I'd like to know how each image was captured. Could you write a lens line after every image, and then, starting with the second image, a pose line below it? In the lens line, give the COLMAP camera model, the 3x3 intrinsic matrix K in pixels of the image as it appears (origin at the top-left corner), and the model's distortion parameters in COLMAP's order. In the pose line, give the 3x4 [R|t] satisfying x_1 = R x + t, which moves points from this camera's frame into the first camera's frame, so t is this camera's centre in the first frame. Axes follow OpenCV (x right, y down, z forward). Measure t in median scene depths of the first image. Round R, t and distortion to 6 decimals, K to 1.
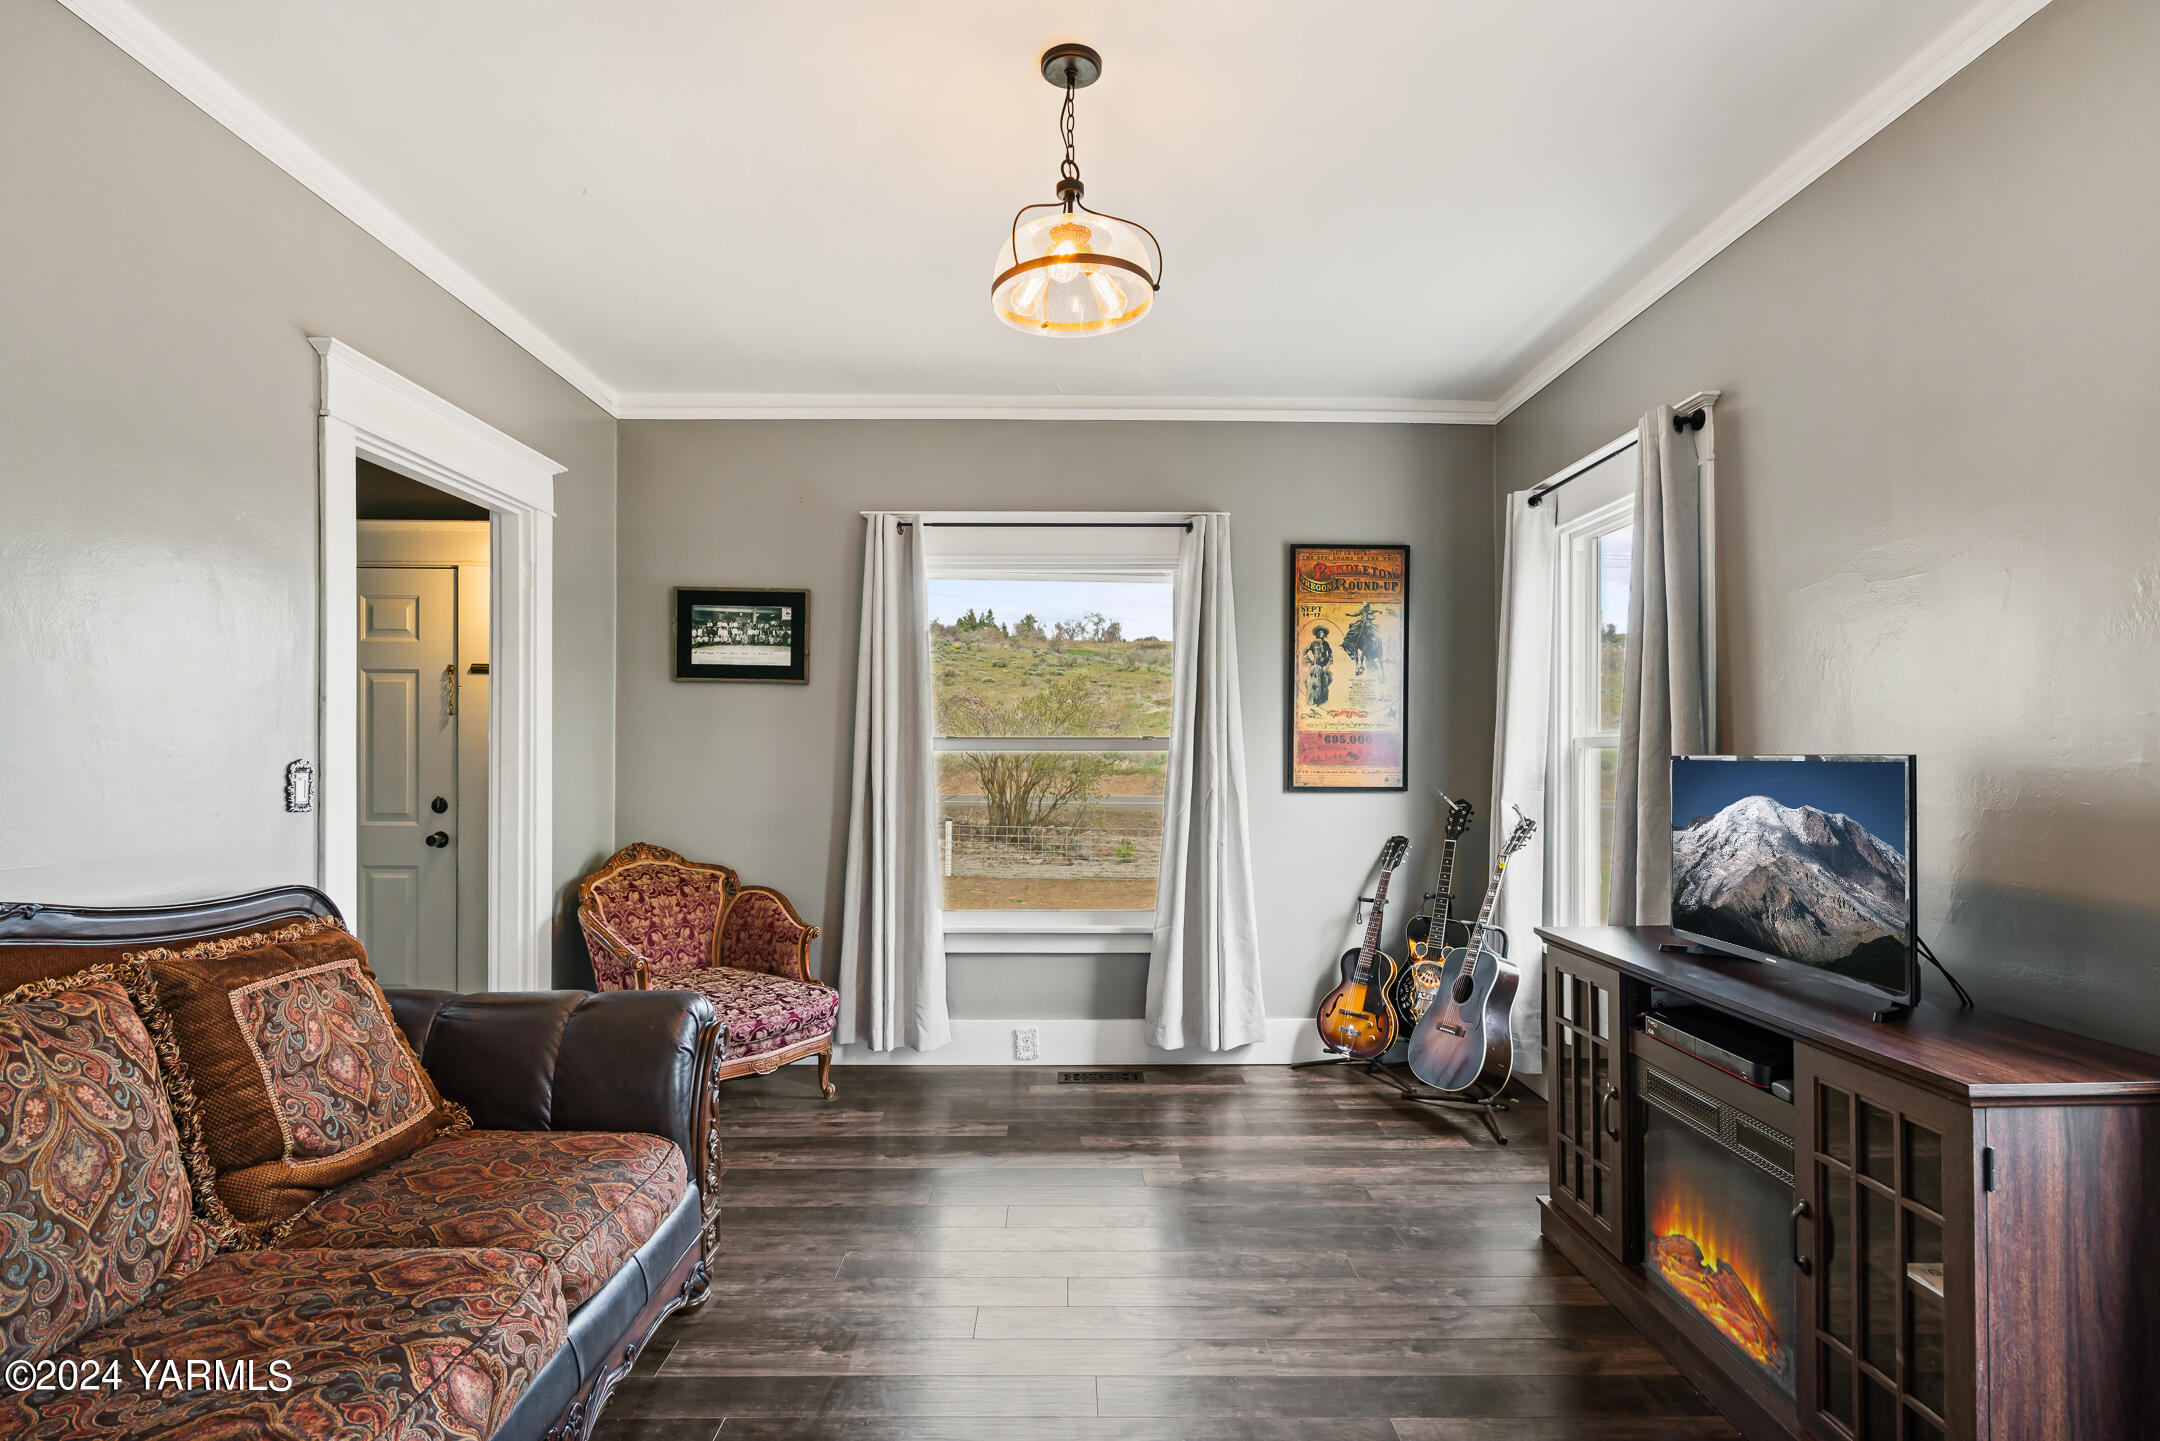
lens RADIAL K [[1107.2, 0, 1078.7], [0, 1107.2, 736.2], [0, 0, 1]] dist [-0.002580, -0.000393]
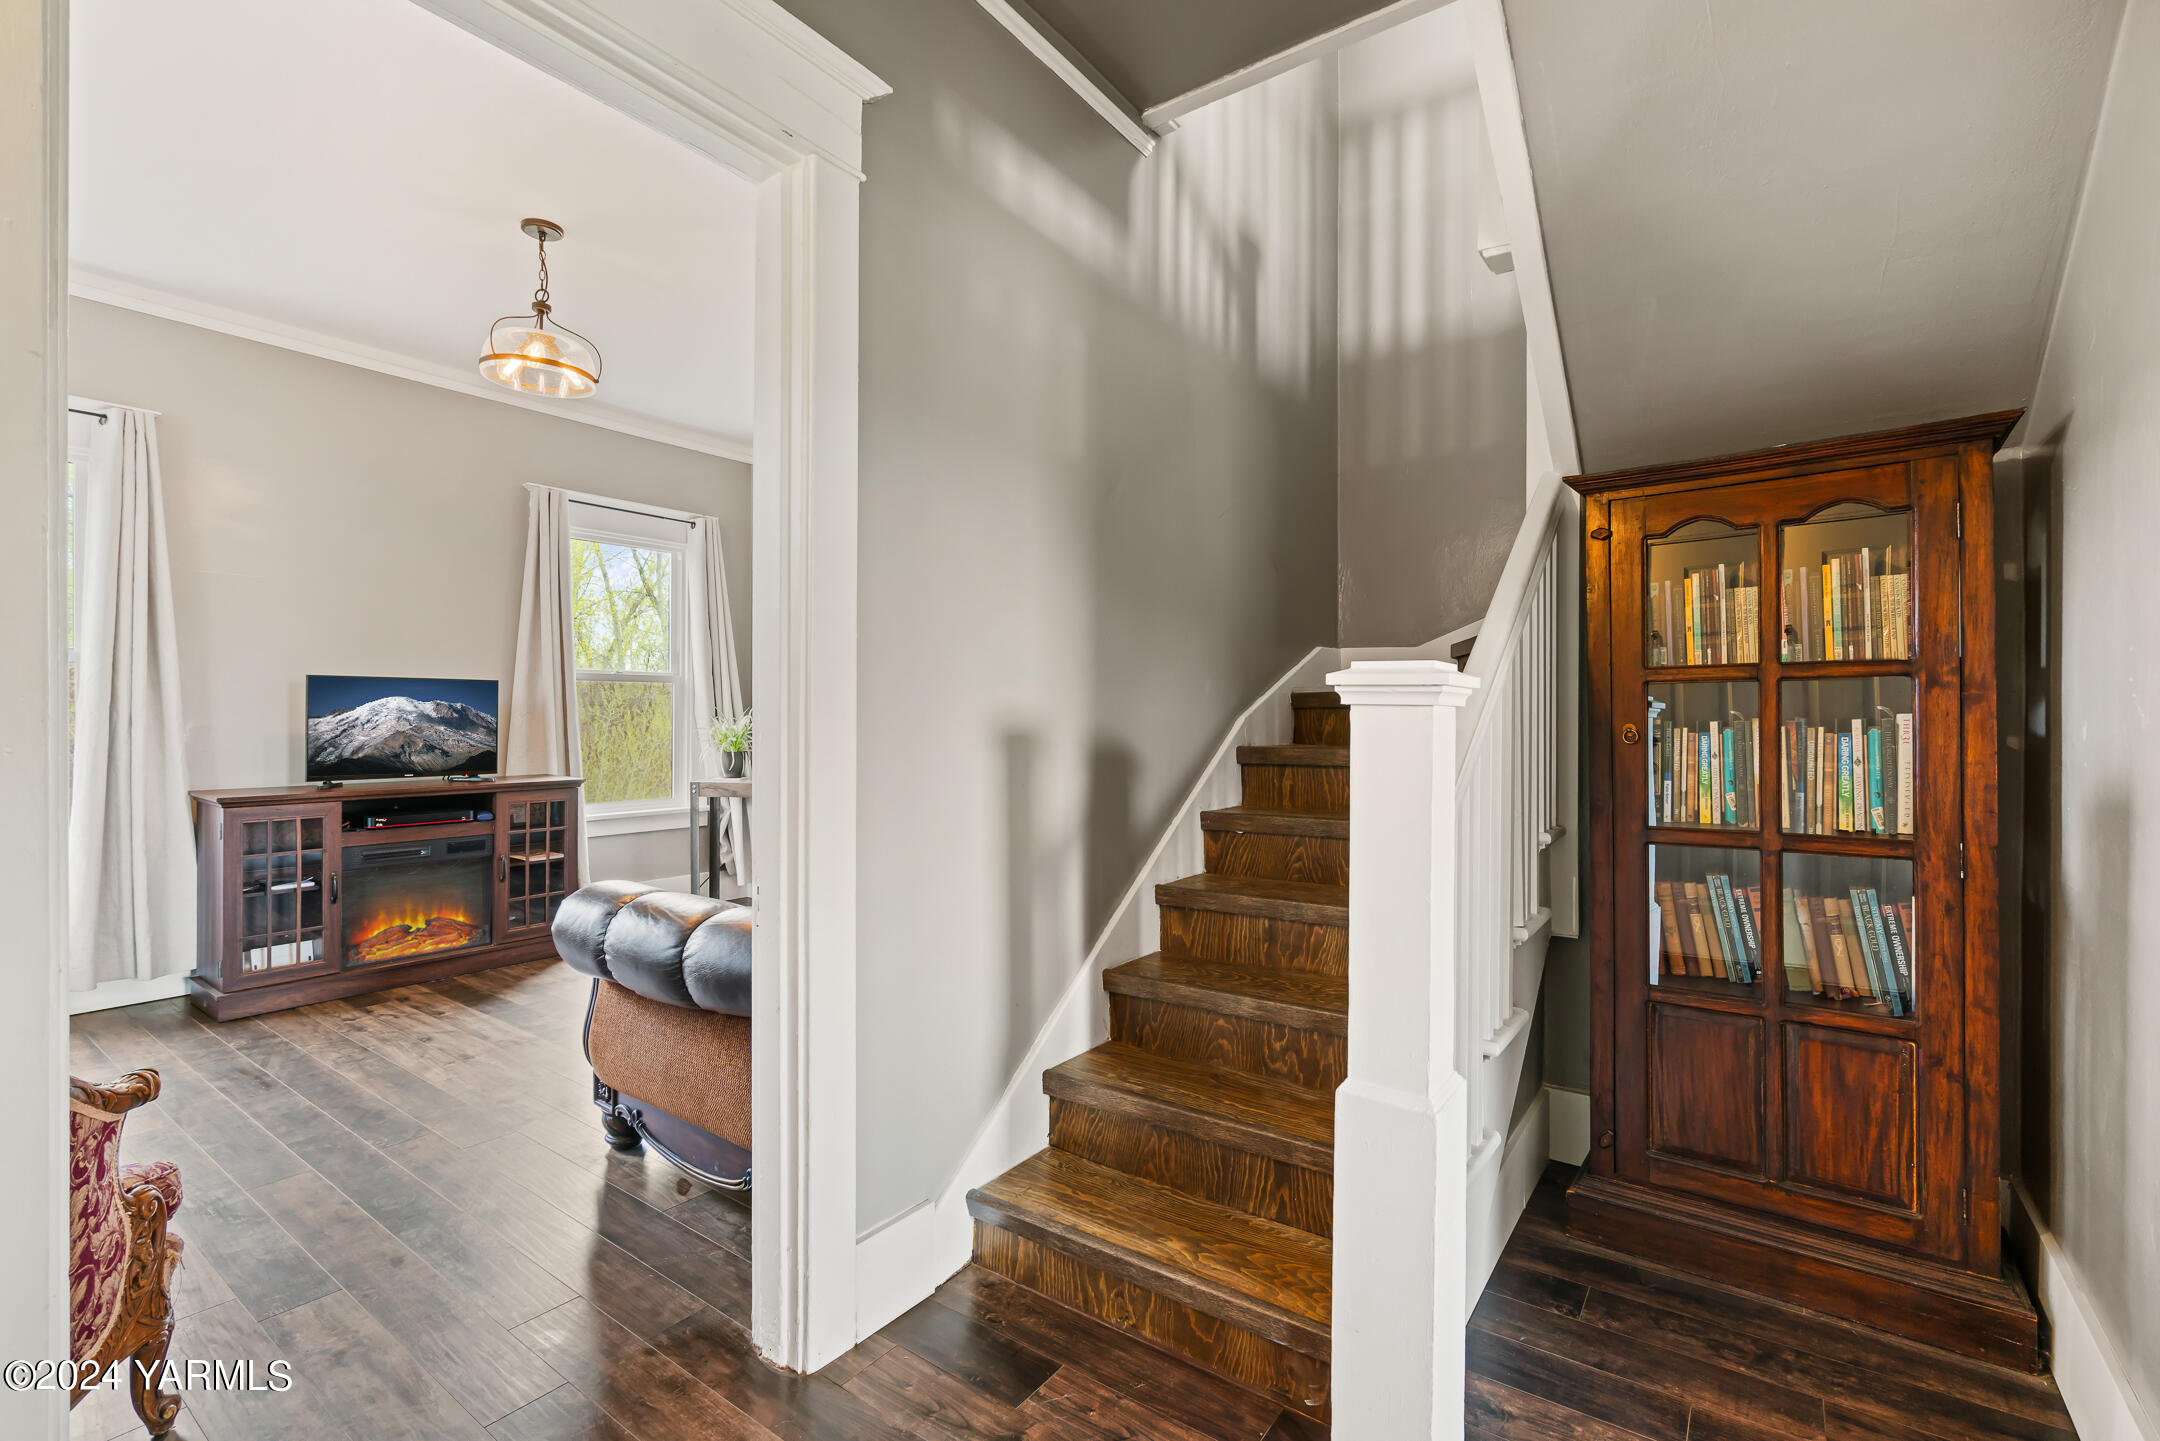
lens RADIAL K [[968.2, 0, 1079.4], [0, 968.2, 722.4], [0, 0, 1]] dist [-0.000552, -0.000058]
pose [[-0.798719, 0.000821, 0.601703, -1.467263], [-0.008515, 0.999884, -0.012667, 0.114997], [-0.601644, -0.015240, -0.798619, 1.695792]]
